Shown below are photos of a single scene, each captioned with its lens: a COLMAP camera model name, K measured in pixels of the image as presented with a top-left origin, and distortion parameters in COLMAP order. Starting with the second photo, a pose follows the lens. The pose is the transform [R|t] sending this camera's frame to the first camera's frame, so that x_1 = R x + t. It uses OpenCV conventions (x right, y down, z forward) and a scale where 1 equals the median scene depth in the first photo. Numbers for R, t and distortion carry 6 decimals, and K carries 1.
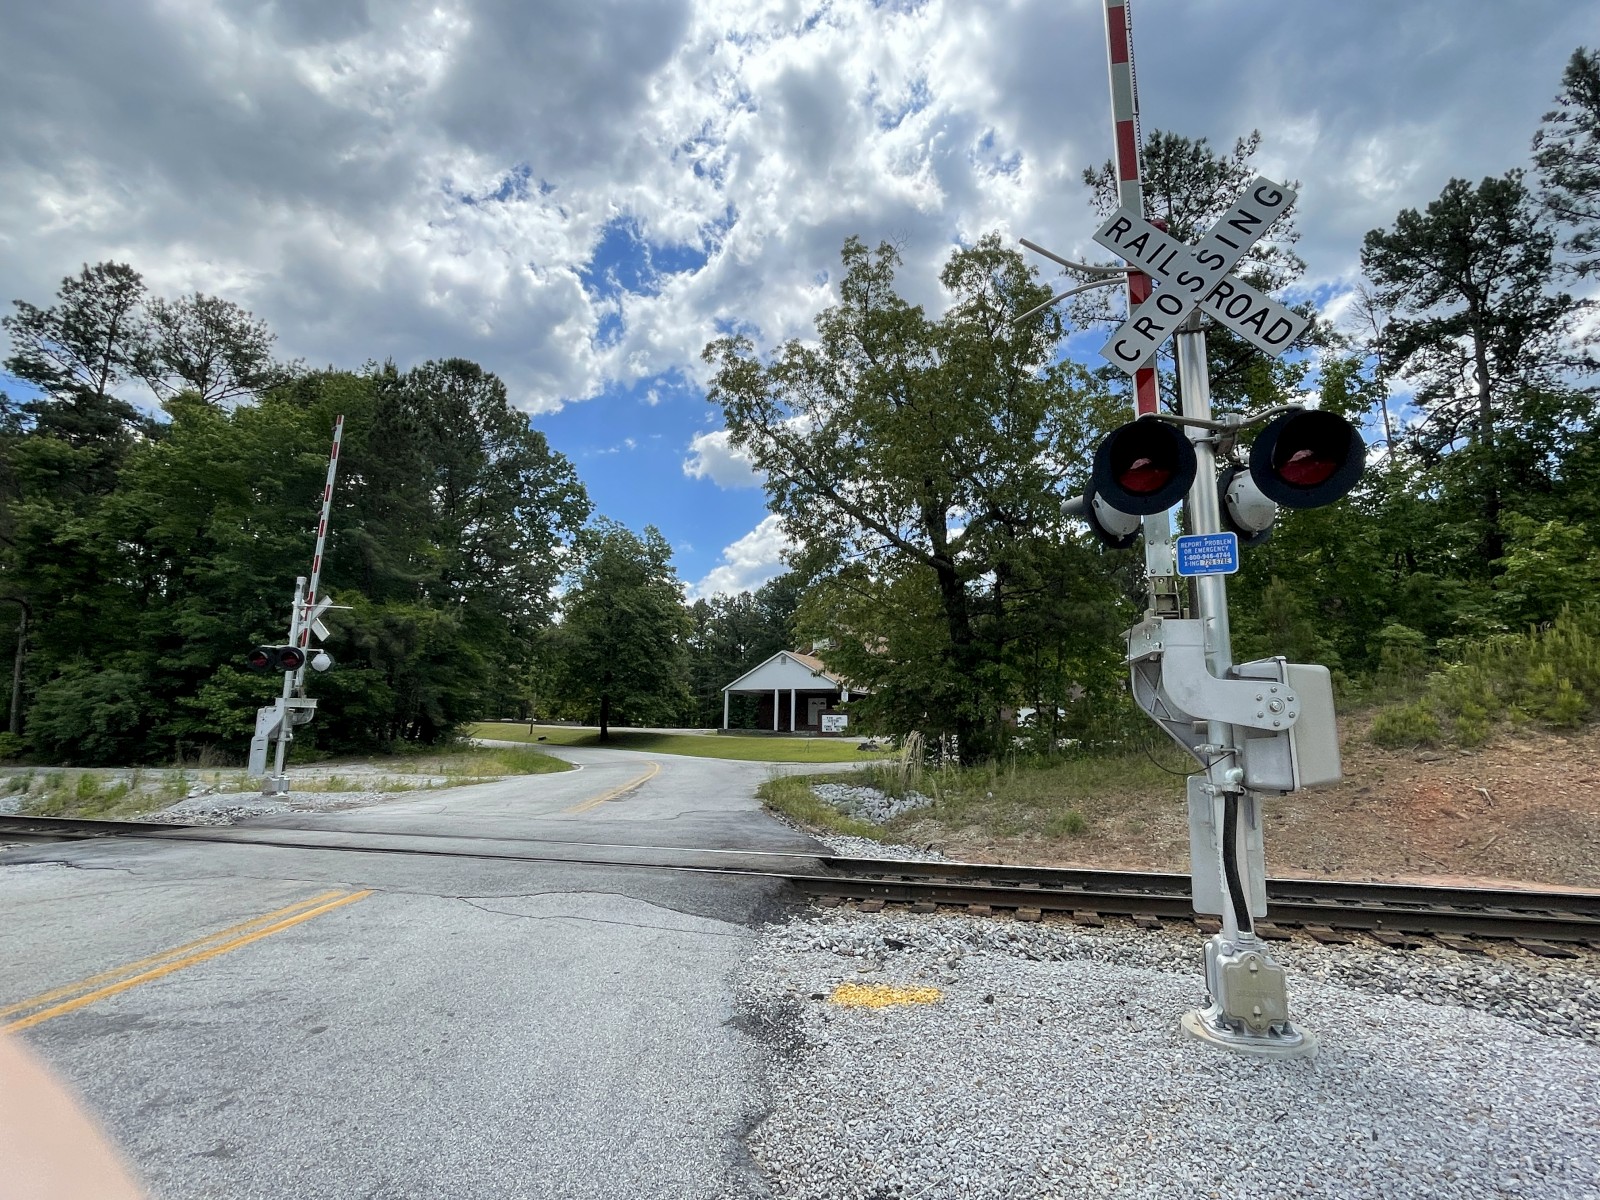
lens RADIAL K [[787.9, 0, 808.3], [0, 787.9, 602.3], [0, 0, 1]] dist [-0.001365, -0.001736]
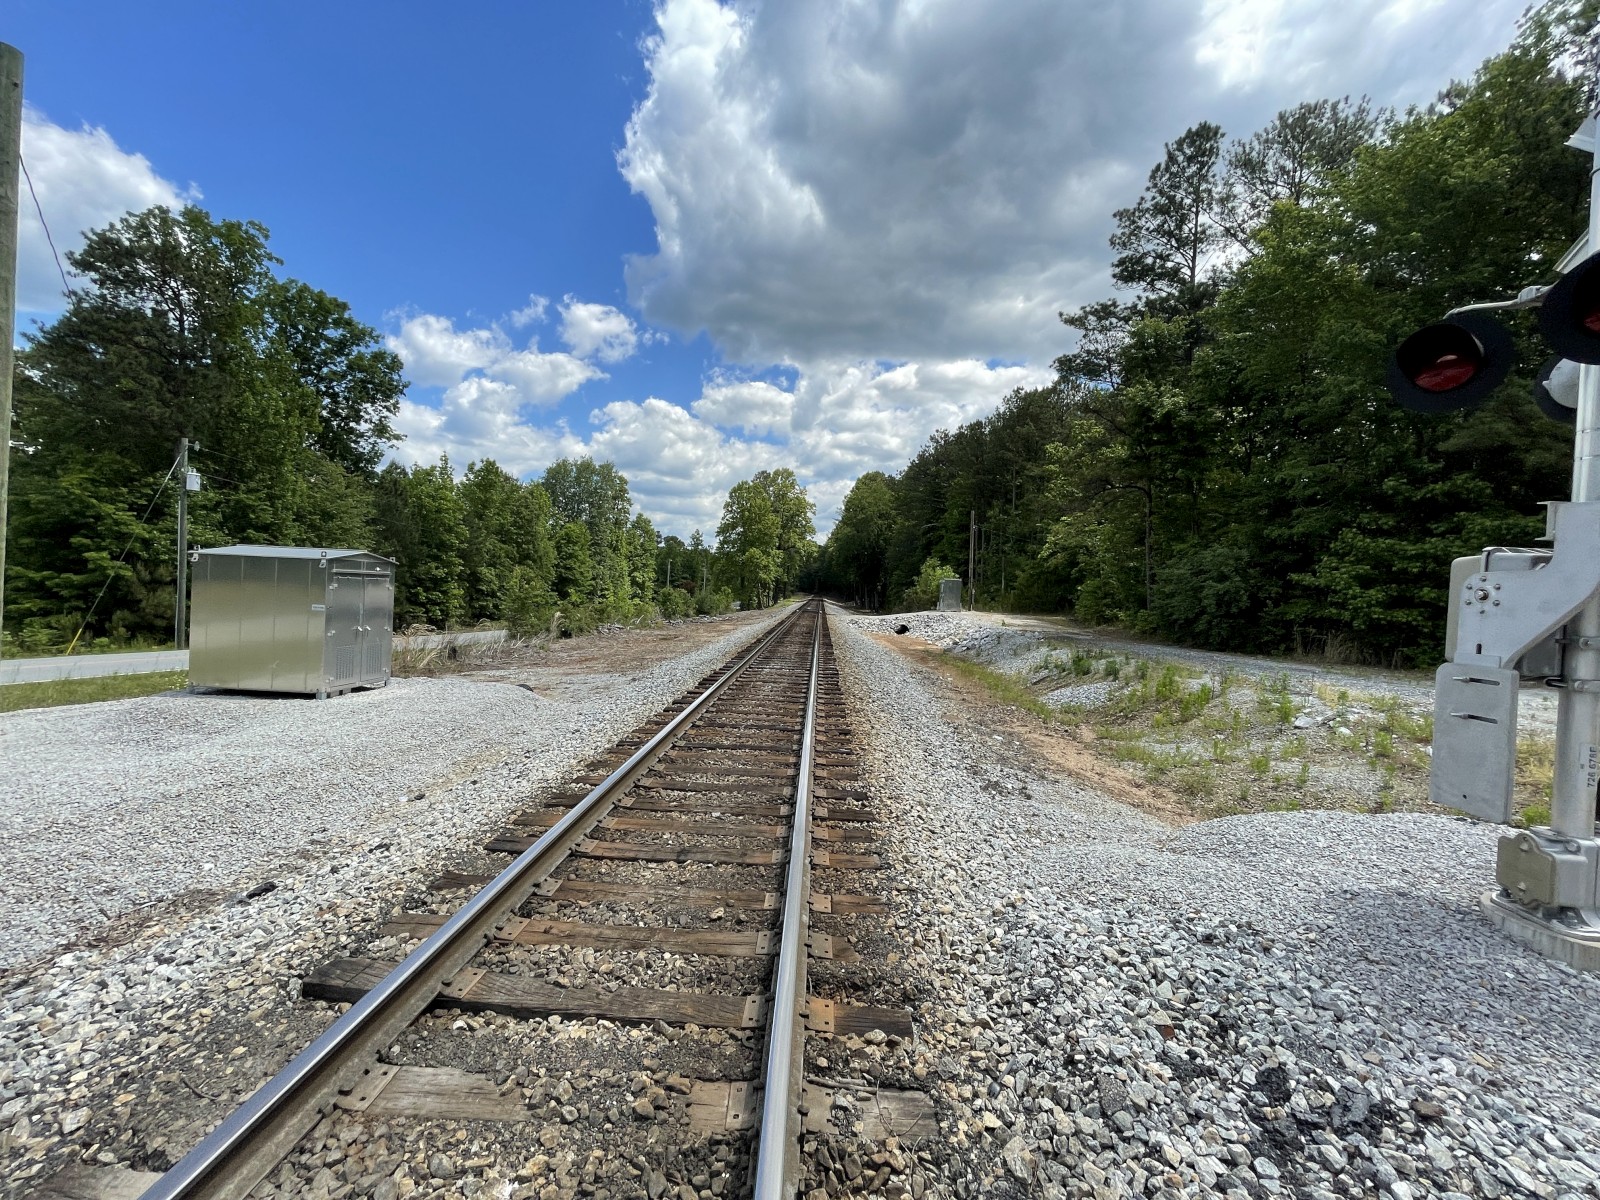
lens RADIAL K [[639.6, 0, 808.9], [0, 639.6, 598.8], [0, 0, 1]] dist [-0.003506, -0.000120]
pose [[0.231501, 0.012607, -0.972753, -0.586972], [0.122515, 0.991577, 0.042008, 0.122885], [0.965089, -0.128901, 0.228006, 0.780981]]
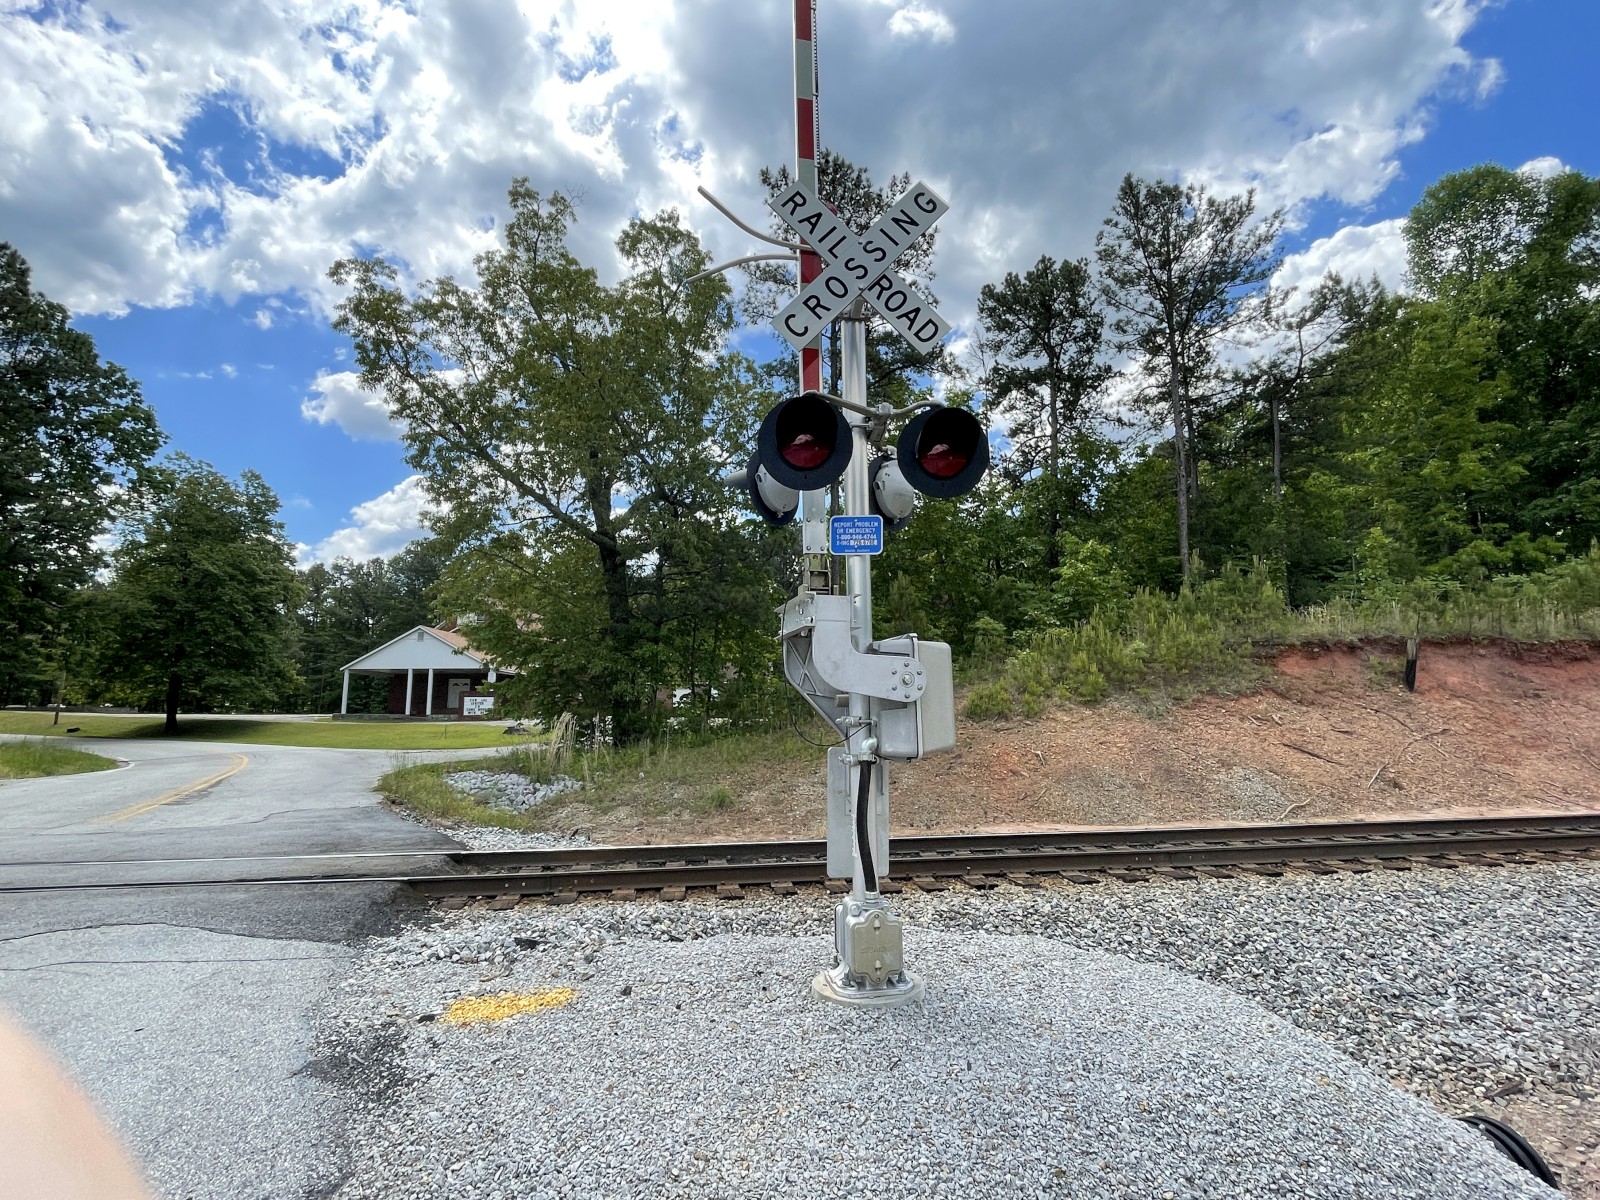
lens RADIAL K [[790.2, 0, 800.0], [0, 790.2, 600.0], [0, 0, 1]] dist [-0.001084, -0.001278]
pose [[0.915046, 0.041873, 0.401170, 0.003643], [-0.050209, 0.998686, 0.010284, 0.003055], [-0.400212, -0.029552, 0.915946, 0.011662]]
